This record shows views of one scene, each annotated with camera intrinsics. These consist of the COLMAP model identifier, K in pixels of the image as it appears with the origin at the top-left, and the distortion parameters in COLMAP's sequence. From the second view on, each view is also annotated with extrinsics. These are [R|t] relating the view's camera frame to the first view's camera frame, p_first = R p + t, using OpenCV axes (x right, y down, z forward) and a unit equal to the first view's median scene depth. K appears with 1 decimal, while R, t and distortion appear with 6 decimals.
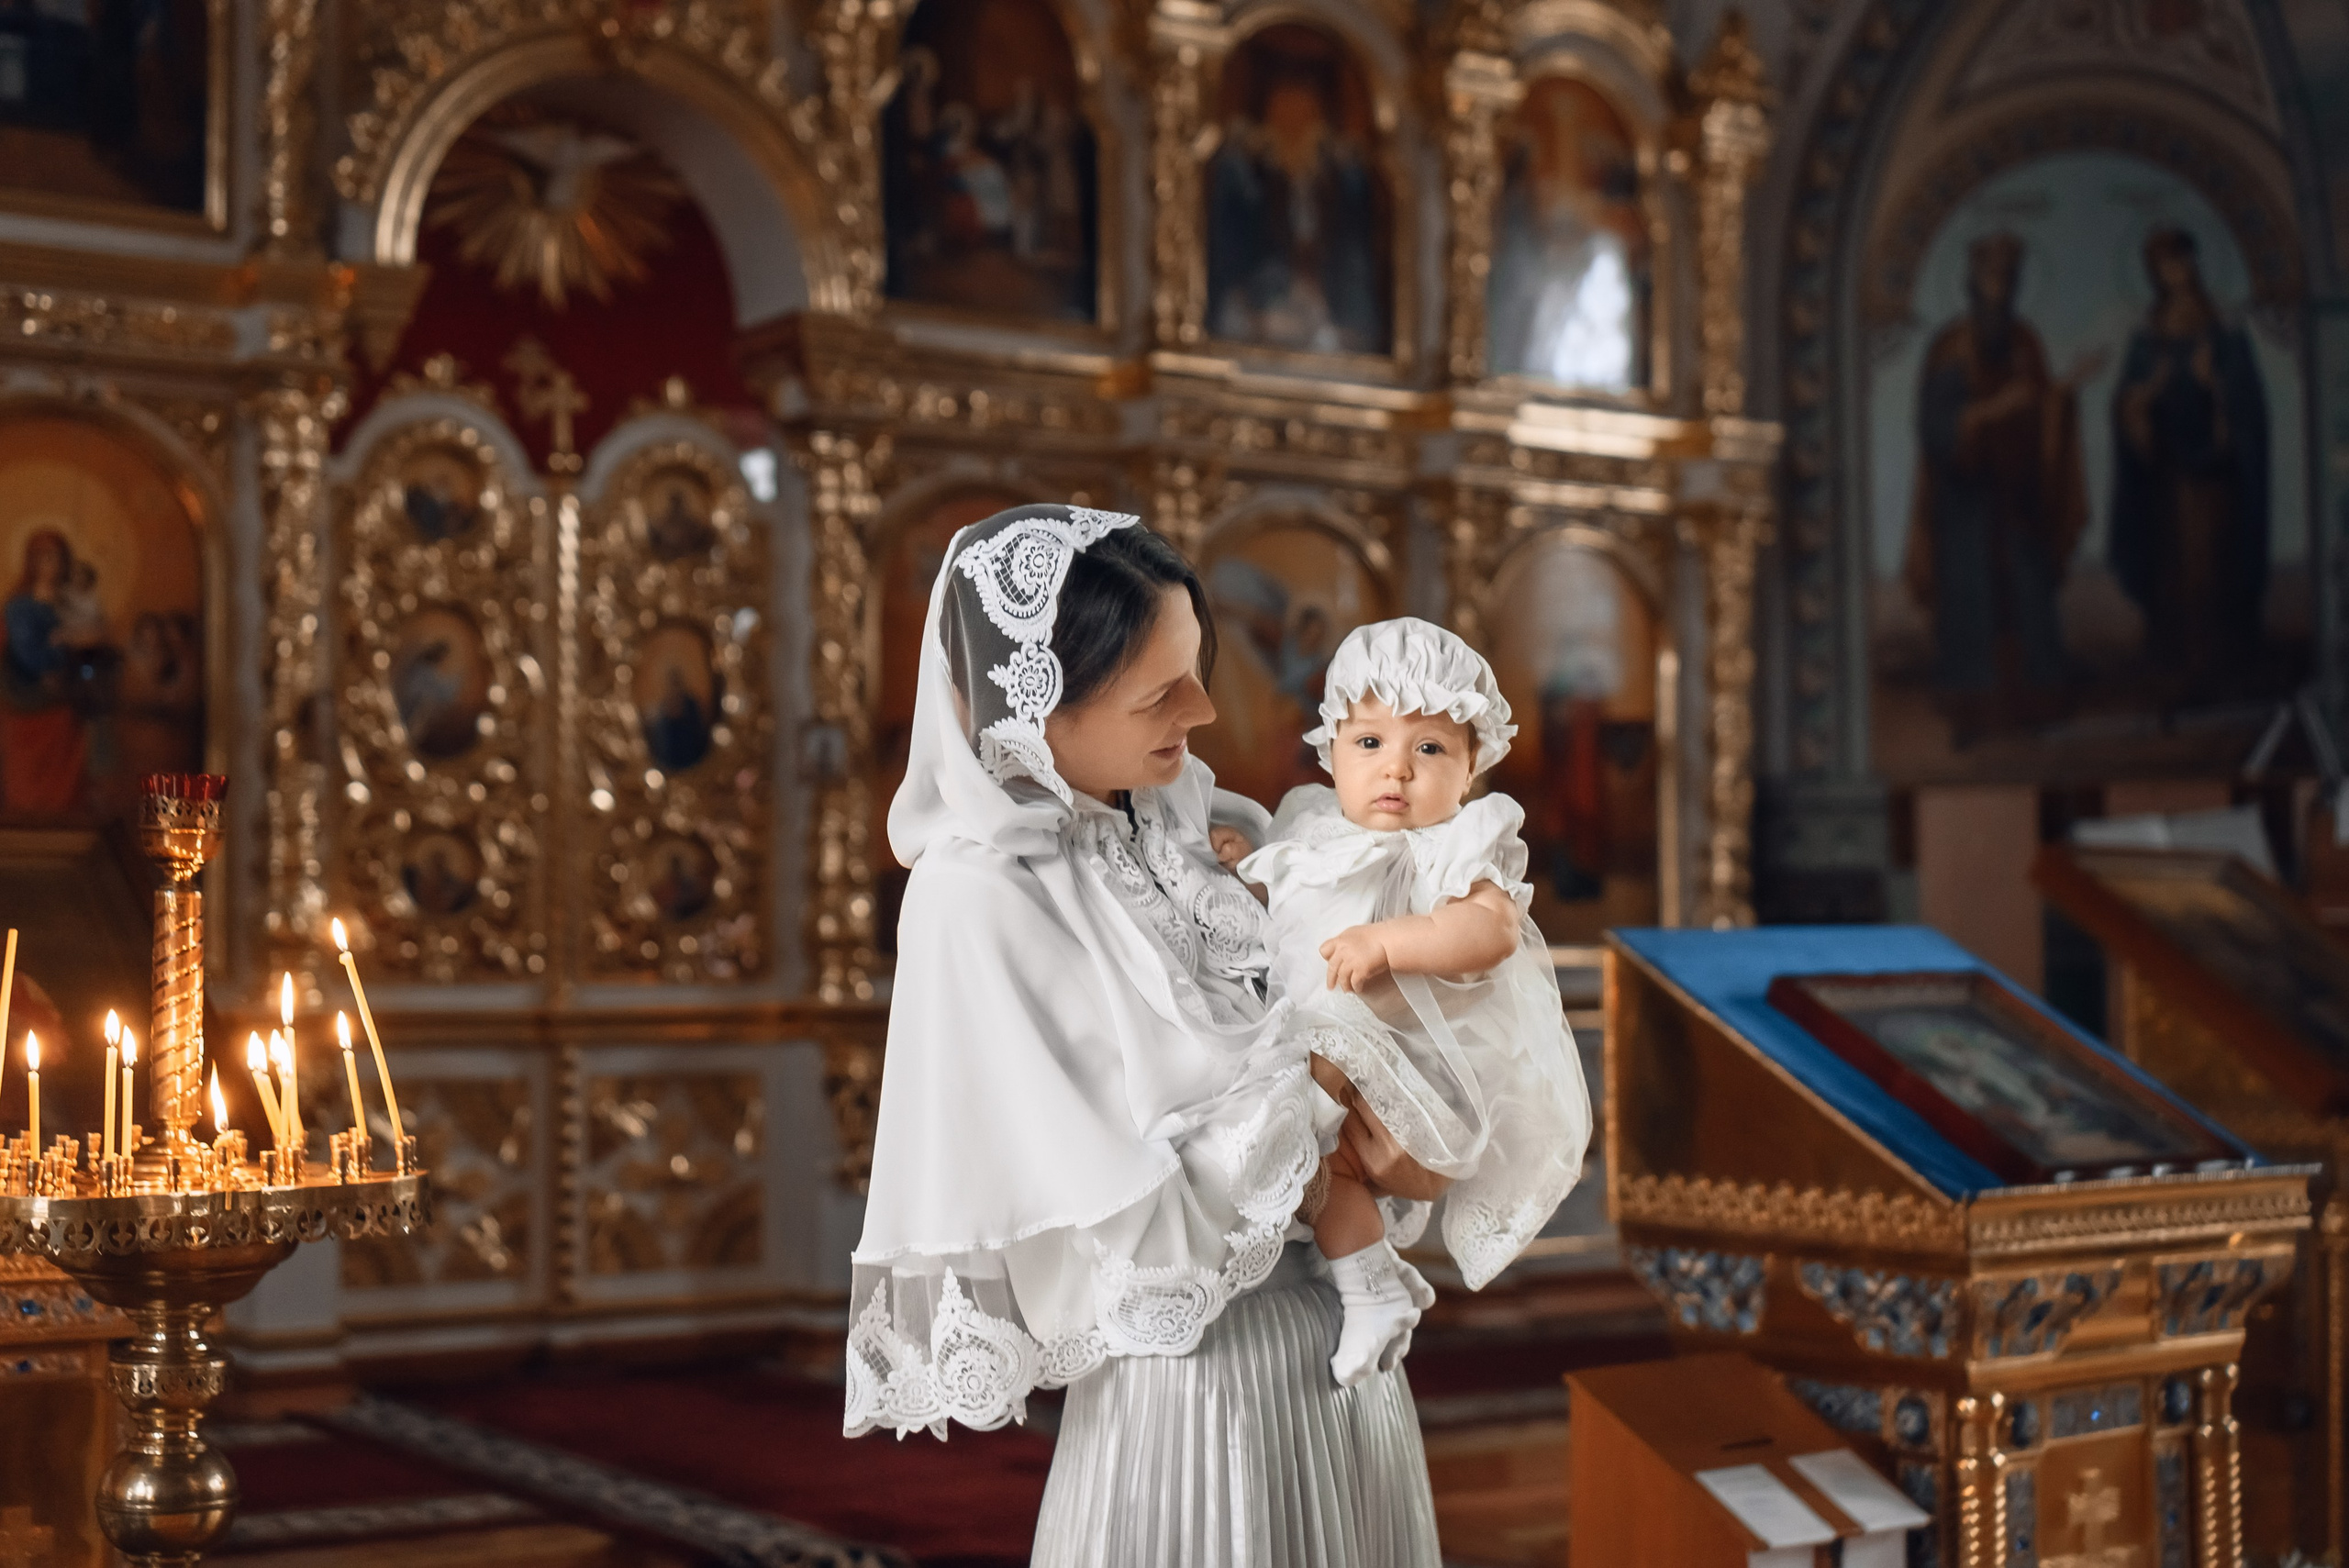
lens RADIAL K [[3314.7, 0, 1107.9], [0, 3314.7, 792.8], [0, 0, 1]] dist [0.062068, -0.018330]
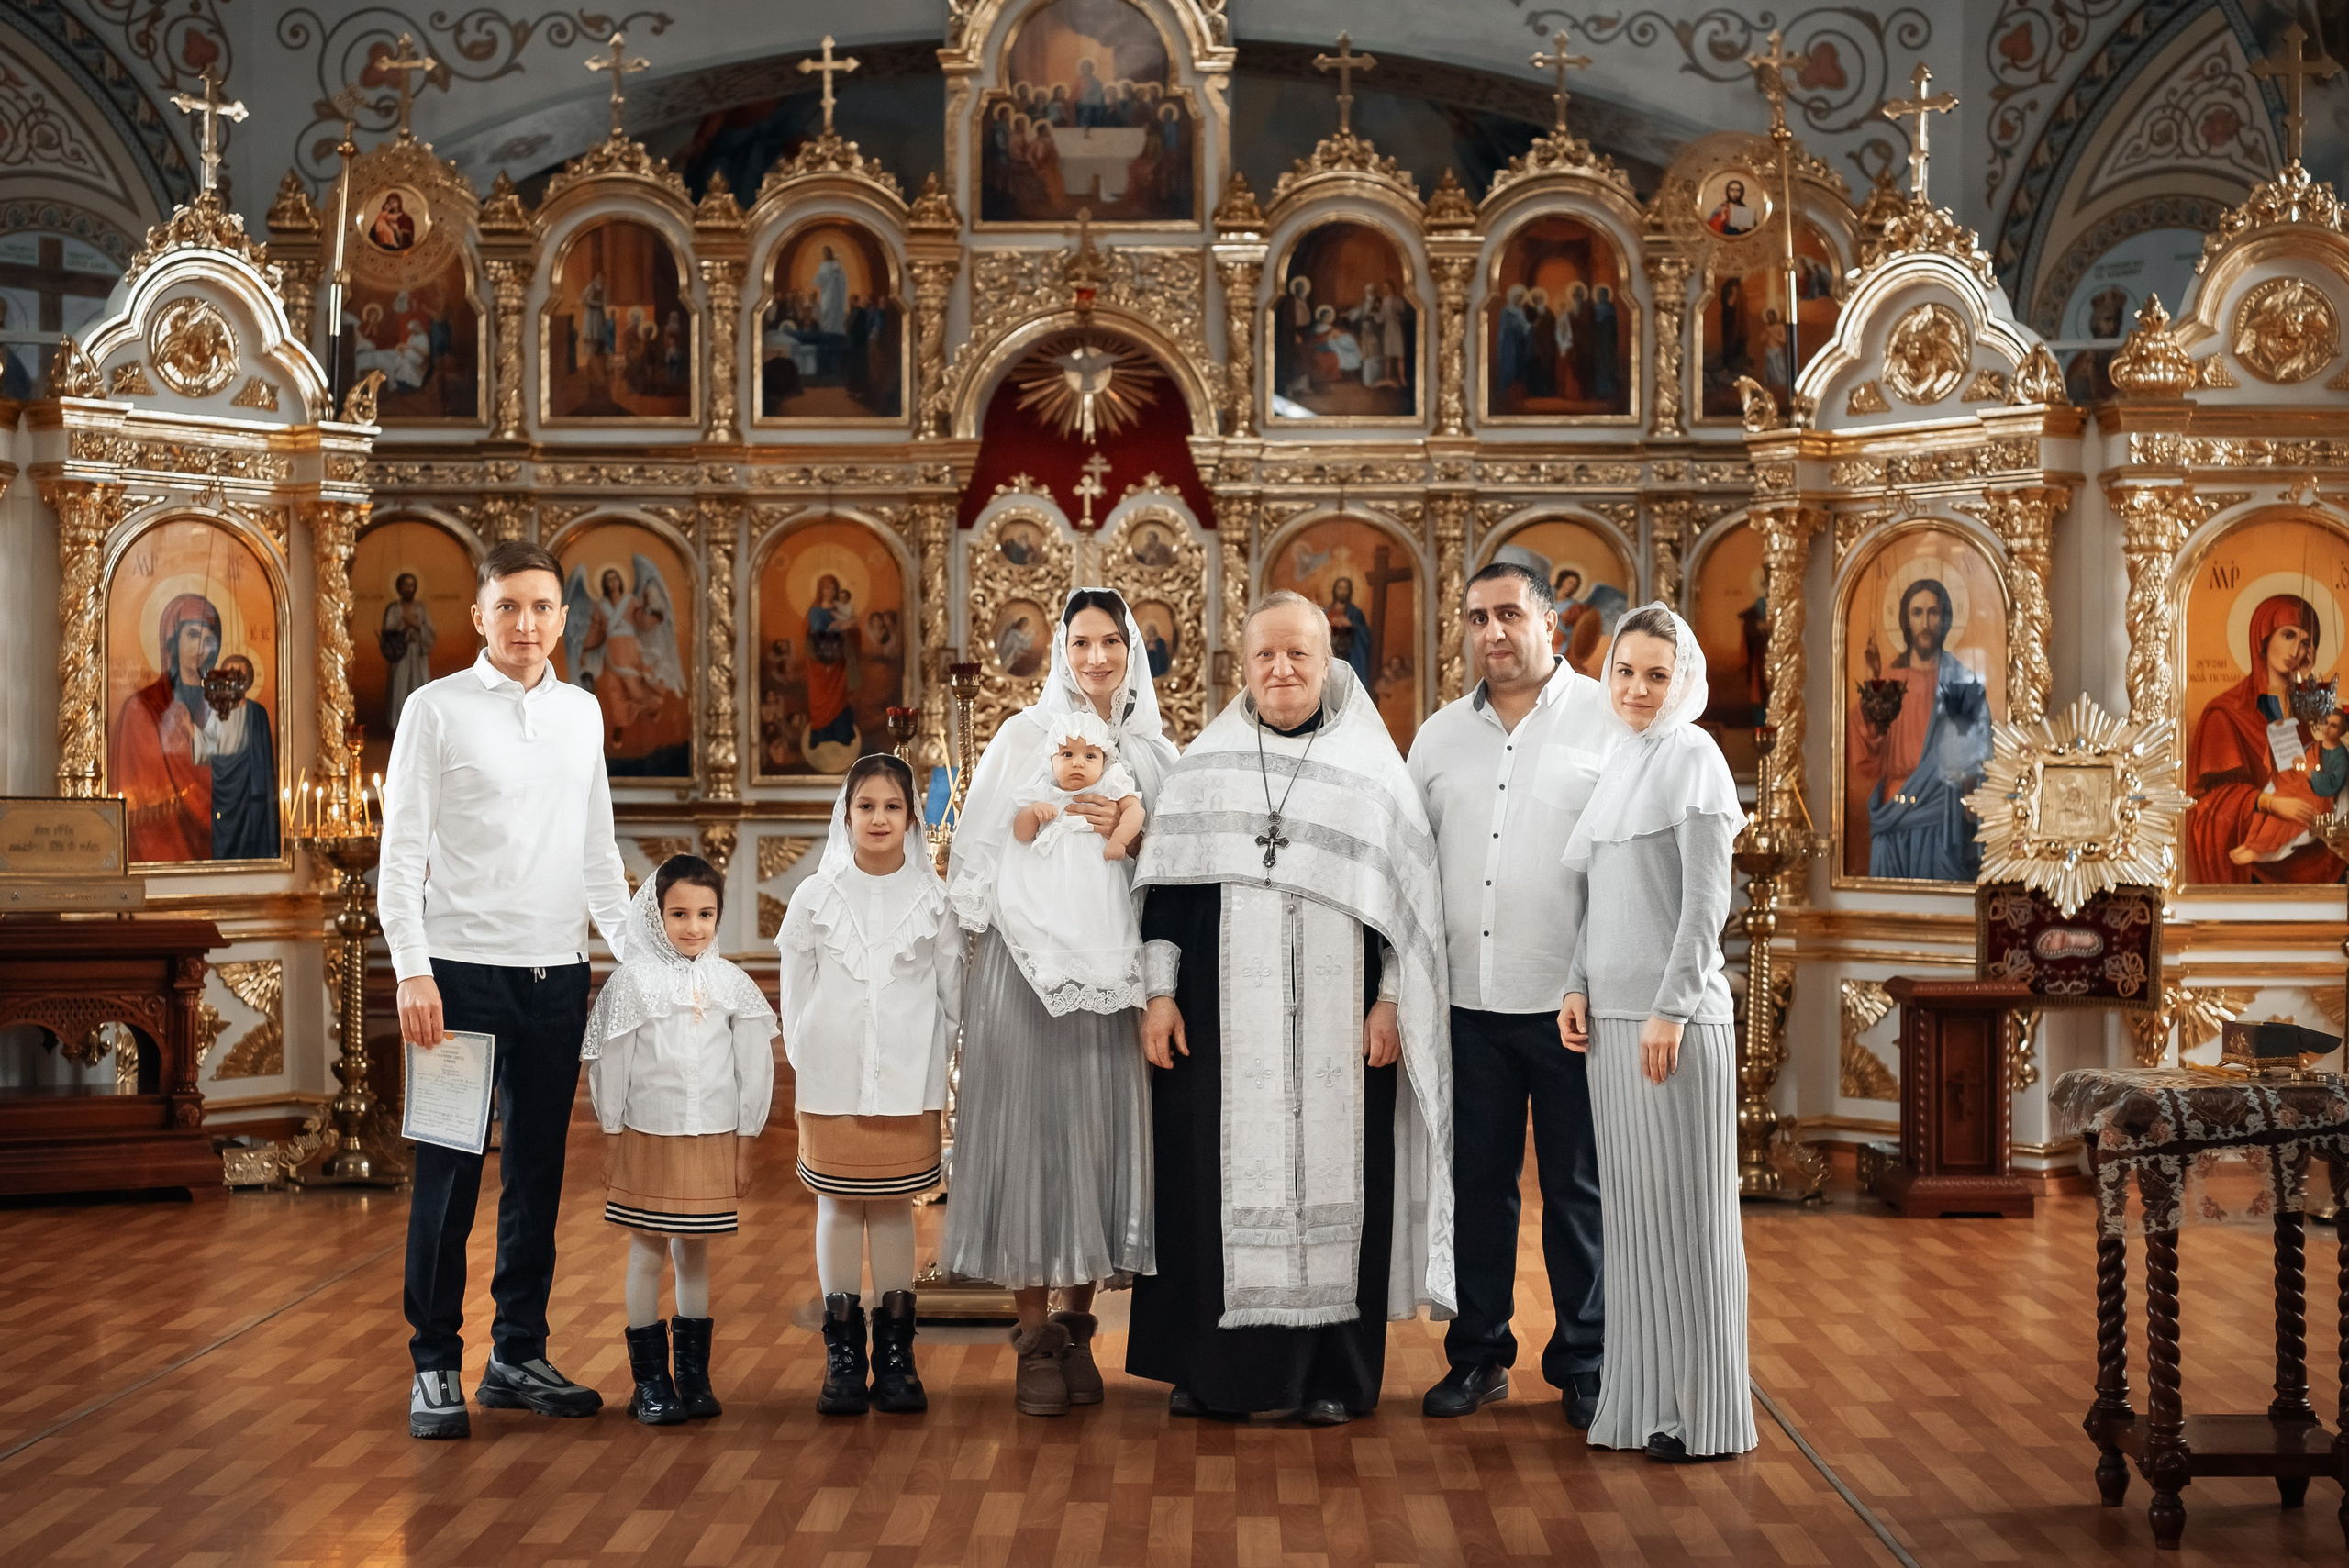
lens RADIAL K [[3106.5, 0, 1174.5], [0, 3106.5, 784.0], [0, 0, 1]] dist [0.009871, 0.056001]
pose [[0.829619, 0.008591, -0.558264, 0.730371], [0.024016, 0.998407, 0.051054, -0.030606], [0.557813, -0.055763, 0.828091, -0.402045]]
